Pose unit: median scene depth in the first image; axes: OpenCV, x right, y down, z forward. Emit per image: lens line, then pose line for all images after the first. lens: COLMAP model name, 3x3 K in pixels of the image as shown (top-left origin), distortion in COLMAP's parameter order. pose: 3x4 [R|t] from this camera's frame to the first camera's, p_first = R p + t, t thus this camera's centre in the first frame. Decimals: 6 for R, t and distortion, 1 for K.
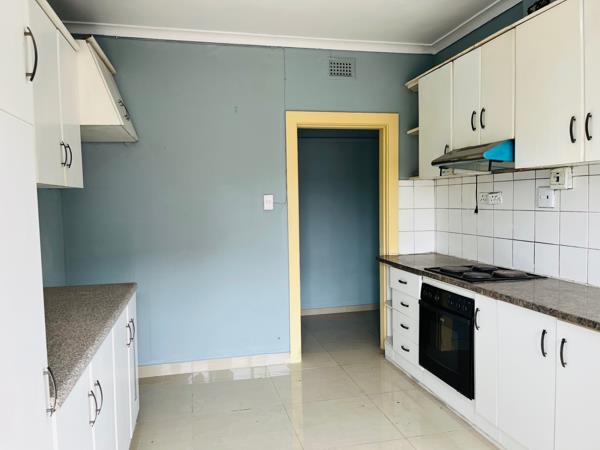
lens RADIAL K [[458.9, 0, 297.3], [0, 458.9, 223.4], [0, 0, 1]] dist [0.069643, -0.073002]
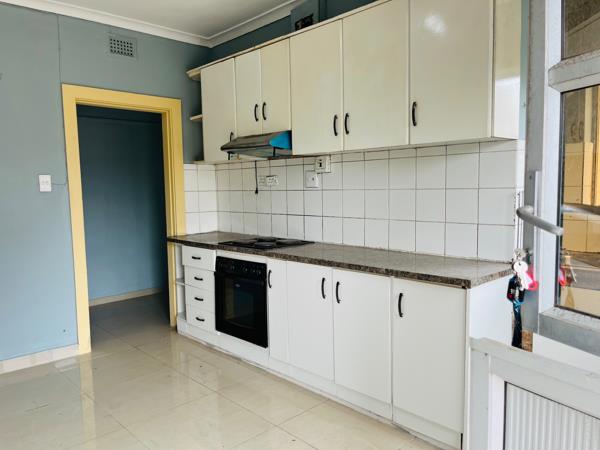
lens RADIAL K [[458.9, 0, 297.3], [0, 458.9, 223.4], [0, 0, 1]] dist [0.069643, -0.073002]
pose [[0.861259, -0.038325, 0.506718, -0.113854], [0.027770, 0.999212, 0.028373, 0.023126], [-0.507406, -0.010365, 0.861645, -0.044737]]
